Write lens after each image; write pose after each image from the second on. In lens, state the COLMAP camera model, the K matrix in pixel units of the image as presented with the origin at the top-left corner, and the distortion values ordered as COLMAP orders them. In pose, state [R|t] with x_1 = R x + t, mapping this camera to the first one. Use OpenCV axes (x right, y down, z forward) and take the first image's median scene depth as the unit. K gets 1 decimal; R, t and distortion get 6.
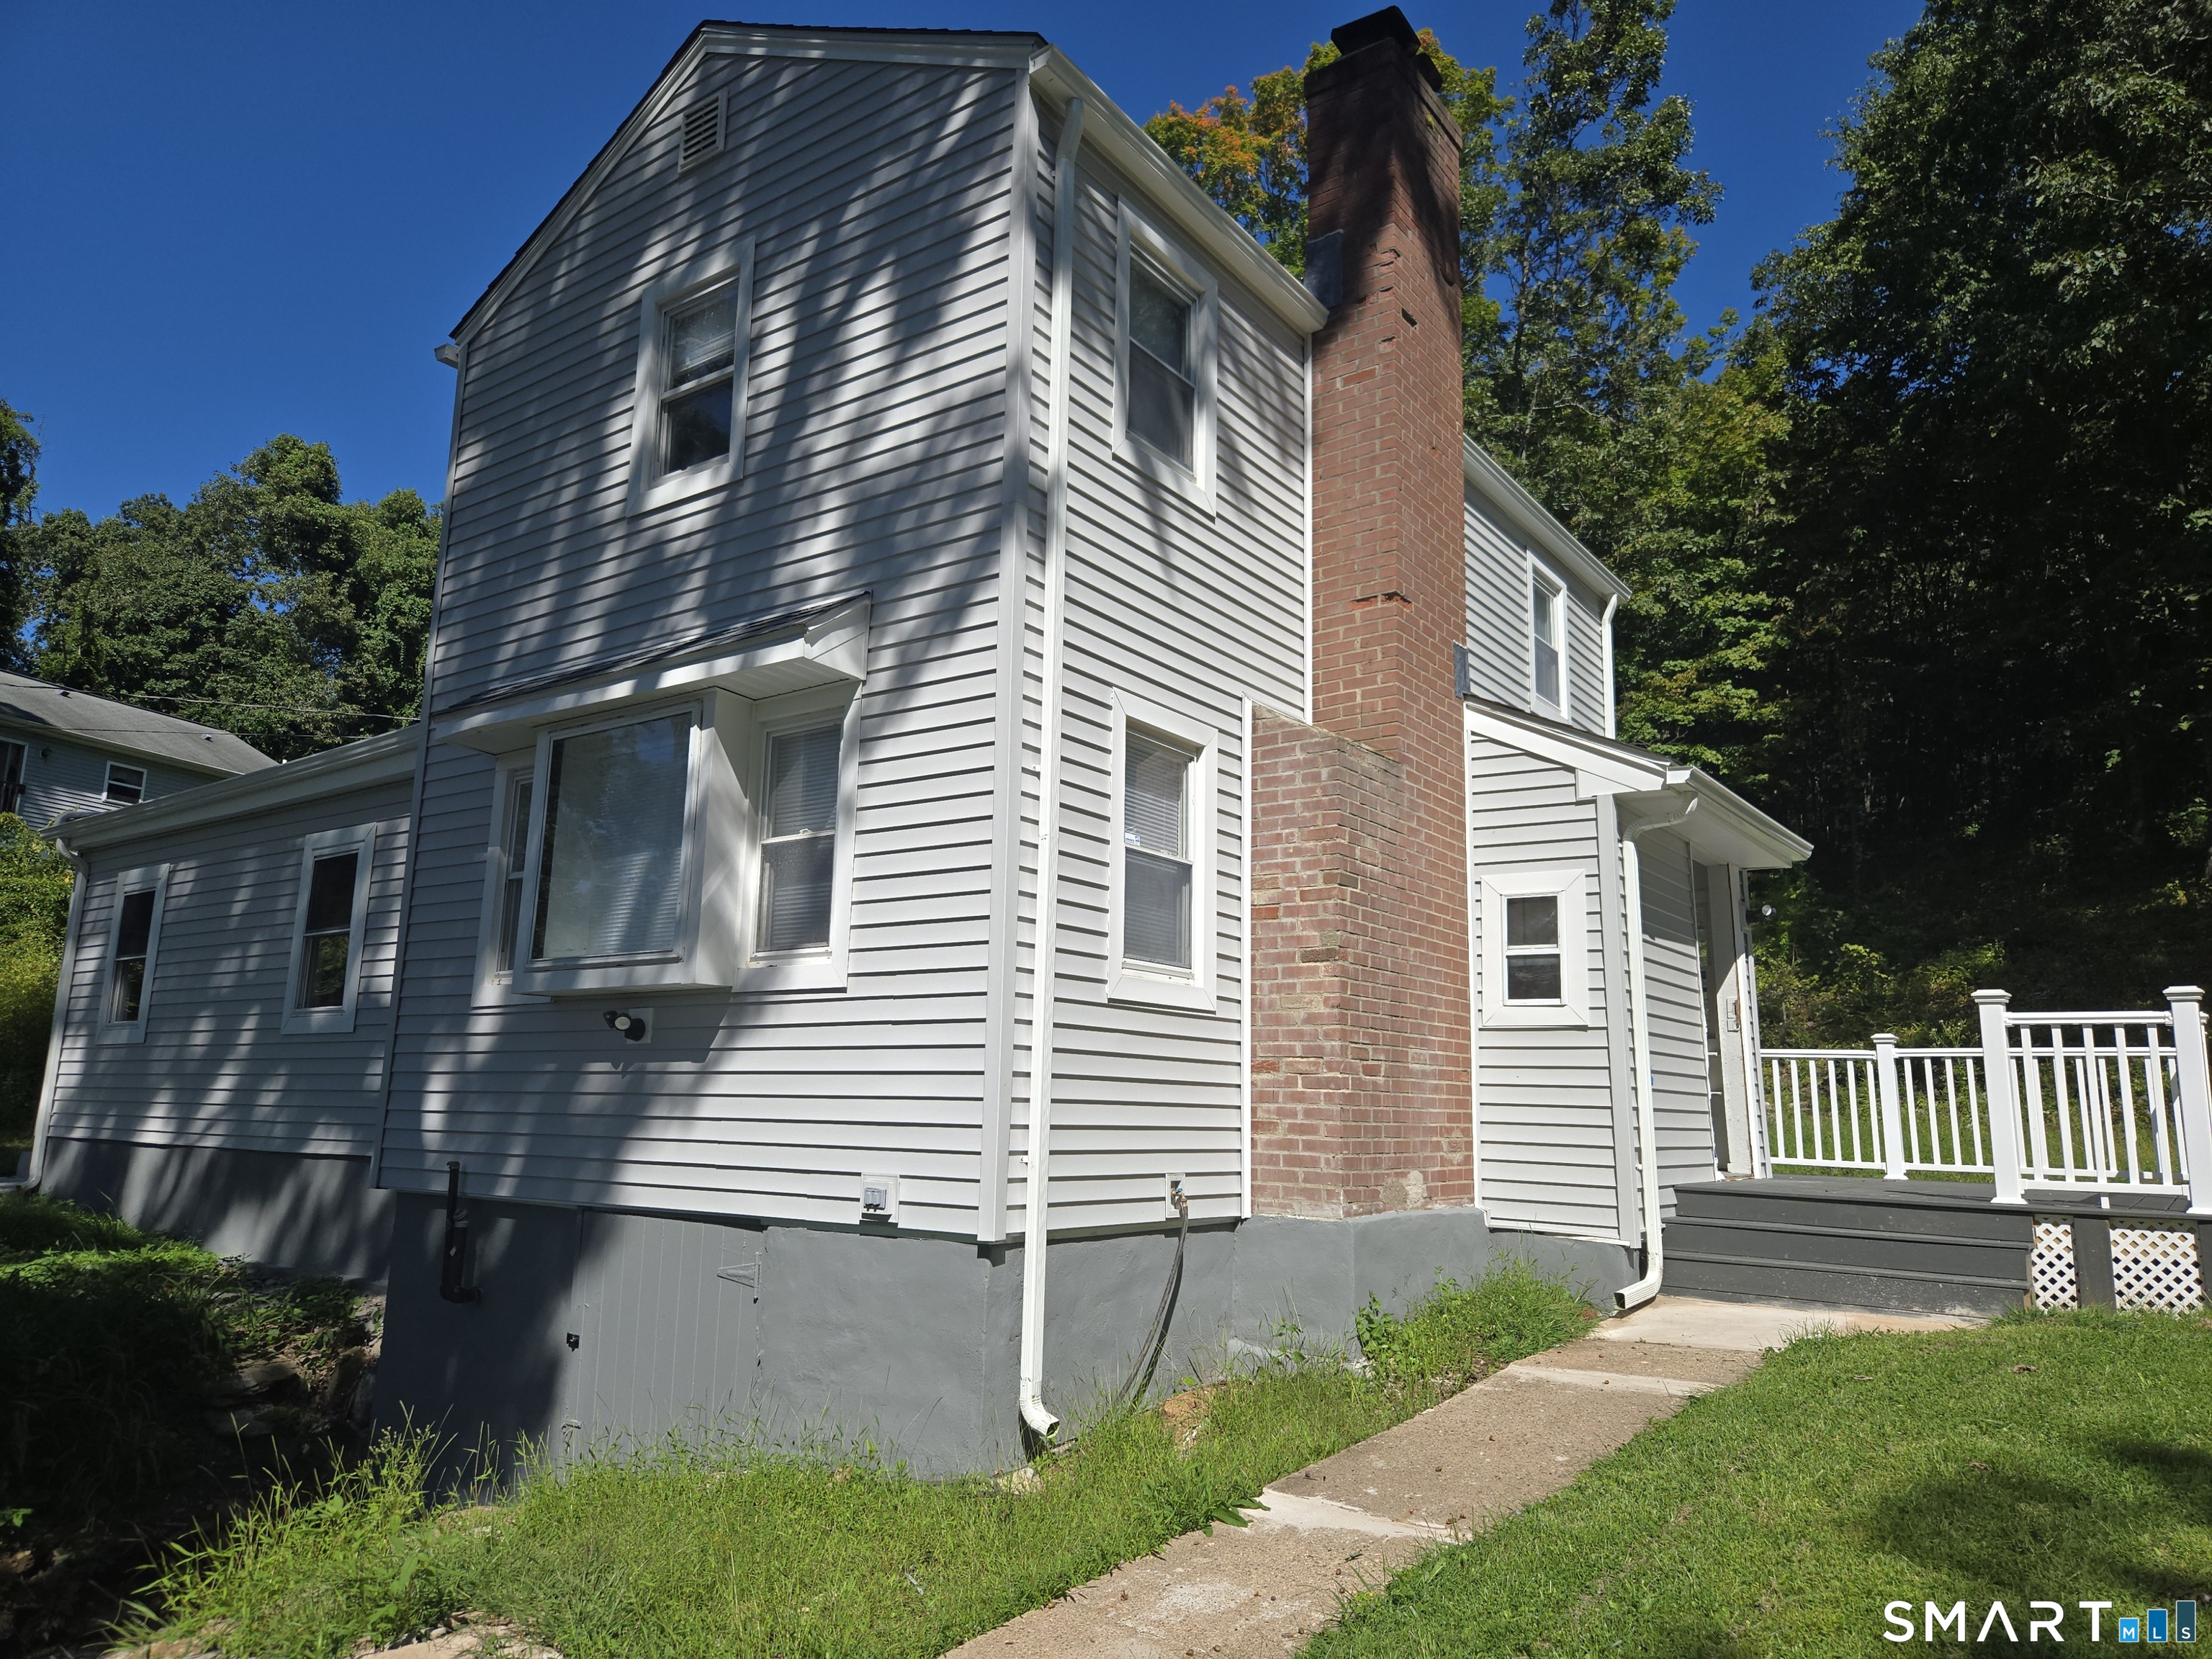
lens RADIAL K [[1477.9, 0, 1106.0], [0, 1477.9, 829.5], [0, 0, 1]] dist [0.070028, -0.052602]
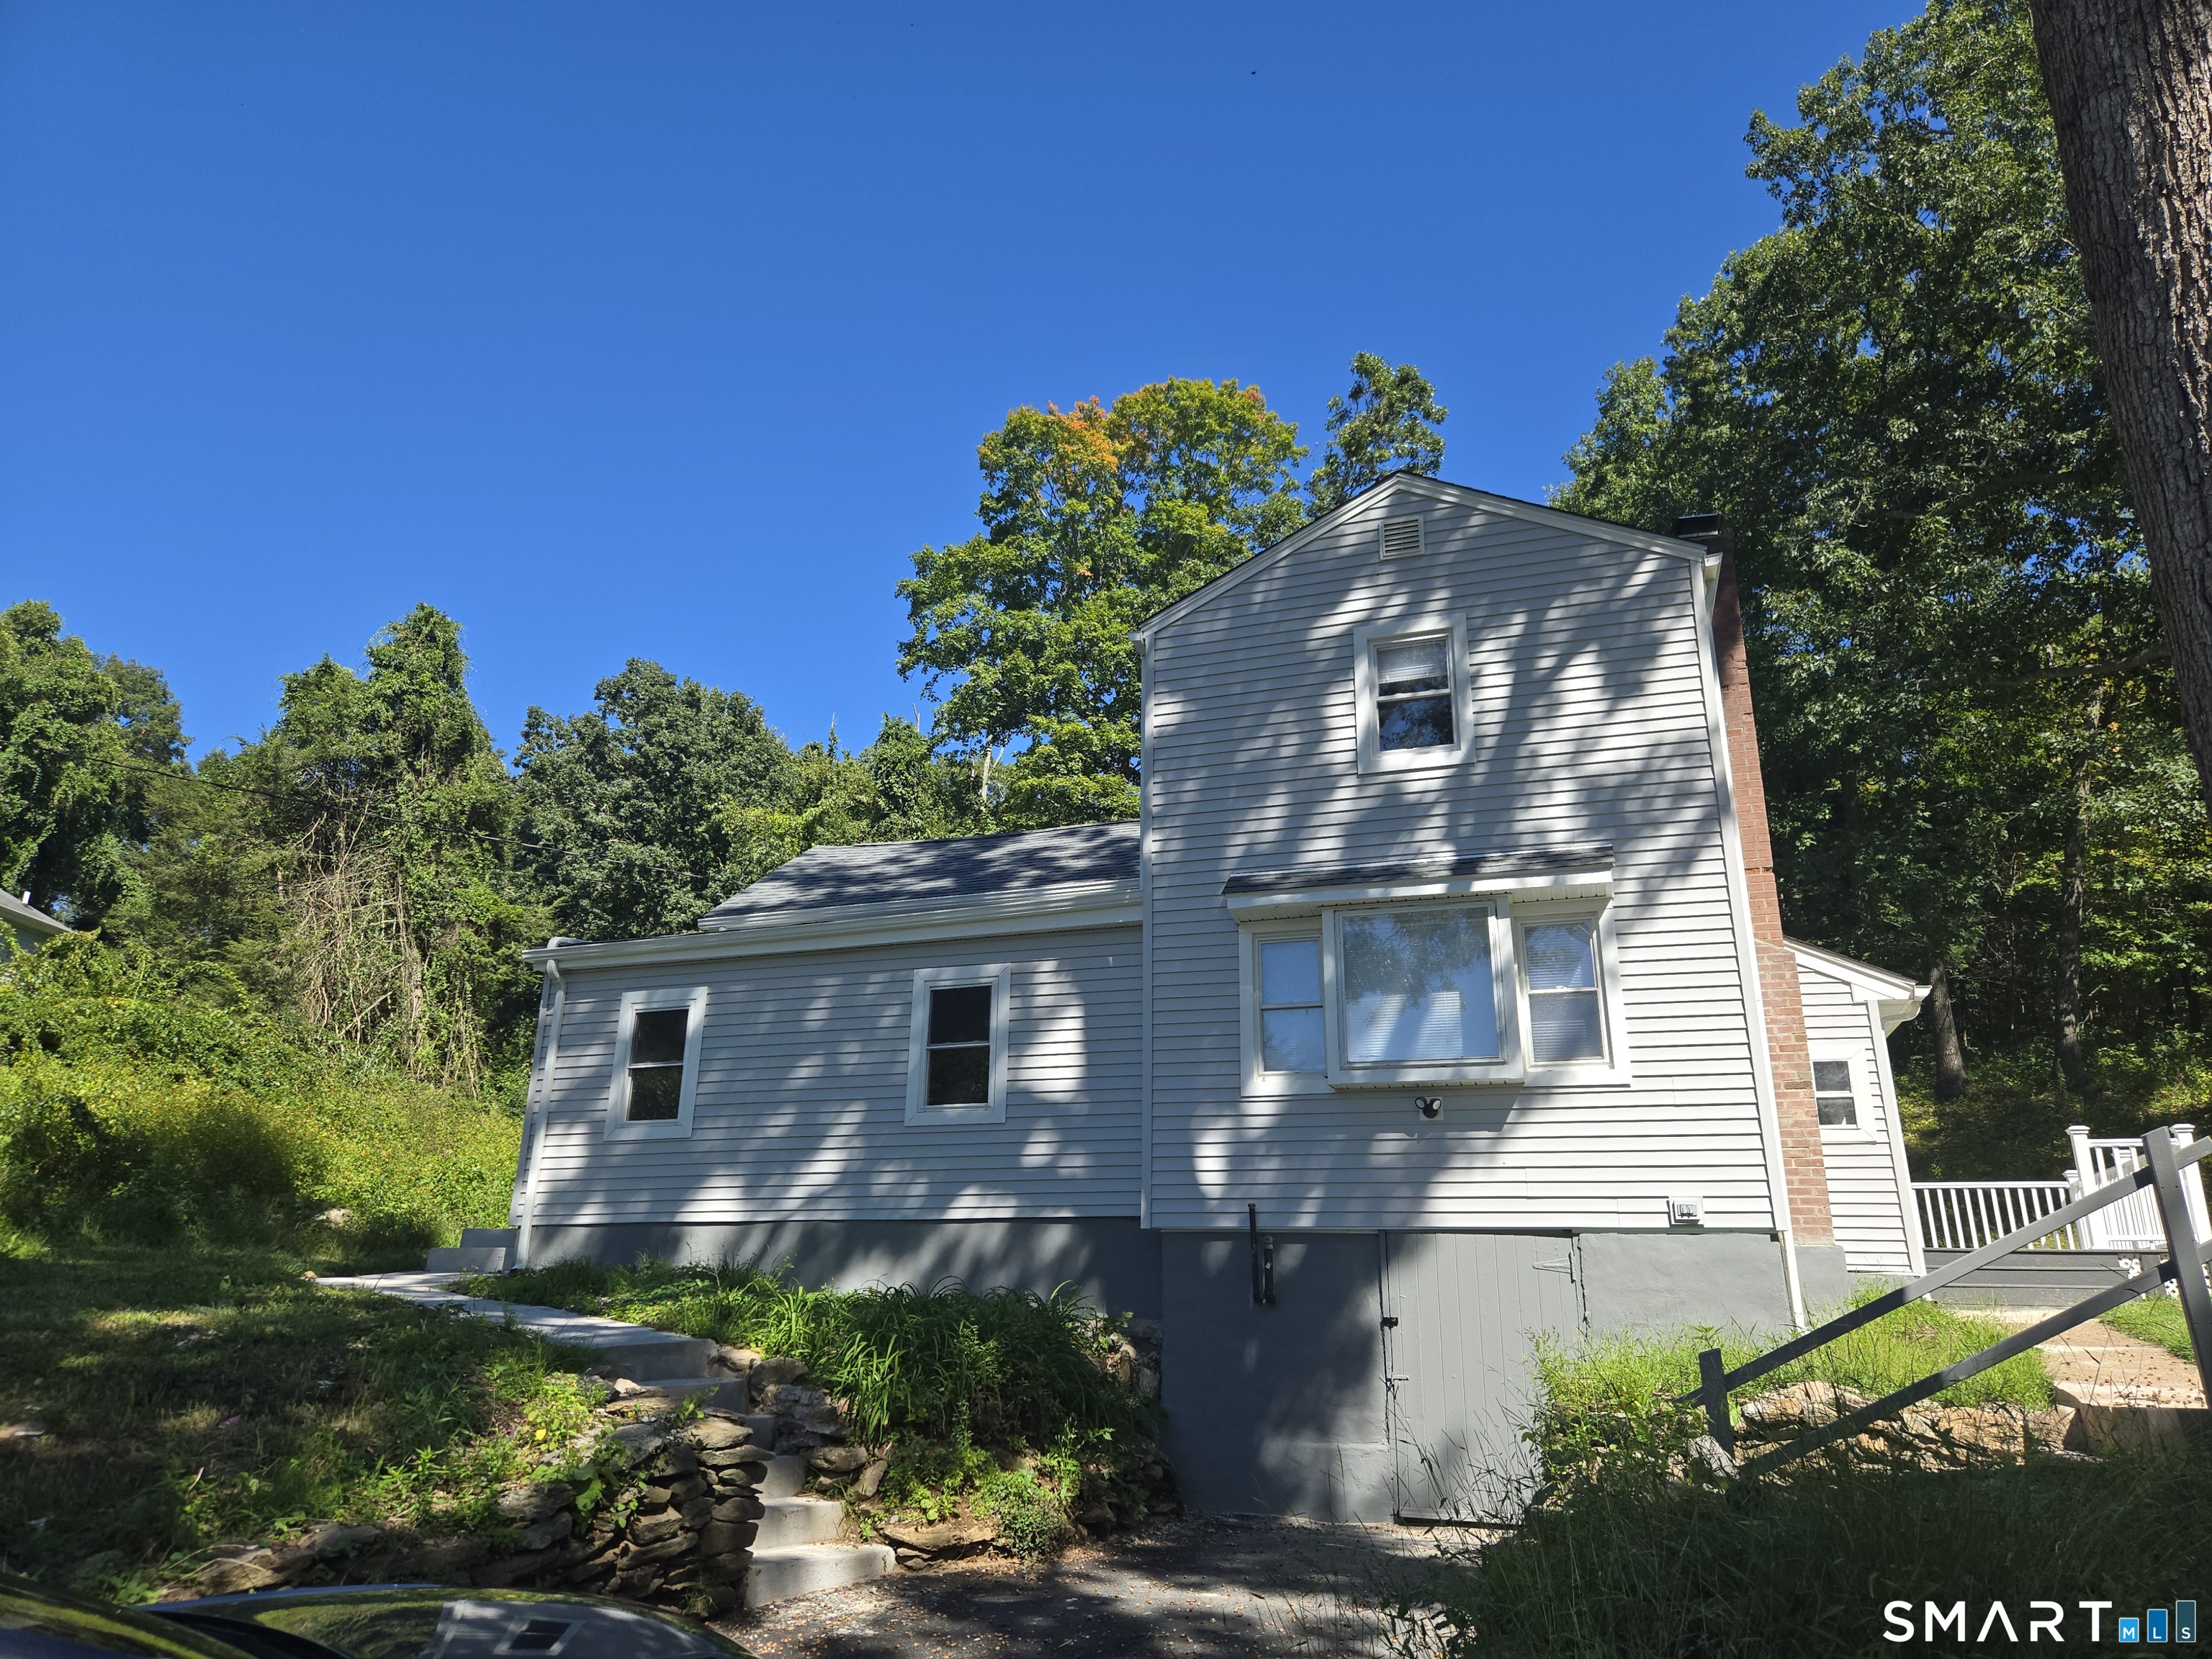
lens RADIAL K [[1477.9, 0, 1106.0], [0, 1477.9, 829.5], [0, 0, 1]] dist [0.070028, -0.052602]
pose [[0.951053, 0.096503, 0.293574, -1.045575], [-0.054289, 0.987391, -0.148700, 0.089012], [-0.304222, 0.125484, 0.944300, -0.354942]]
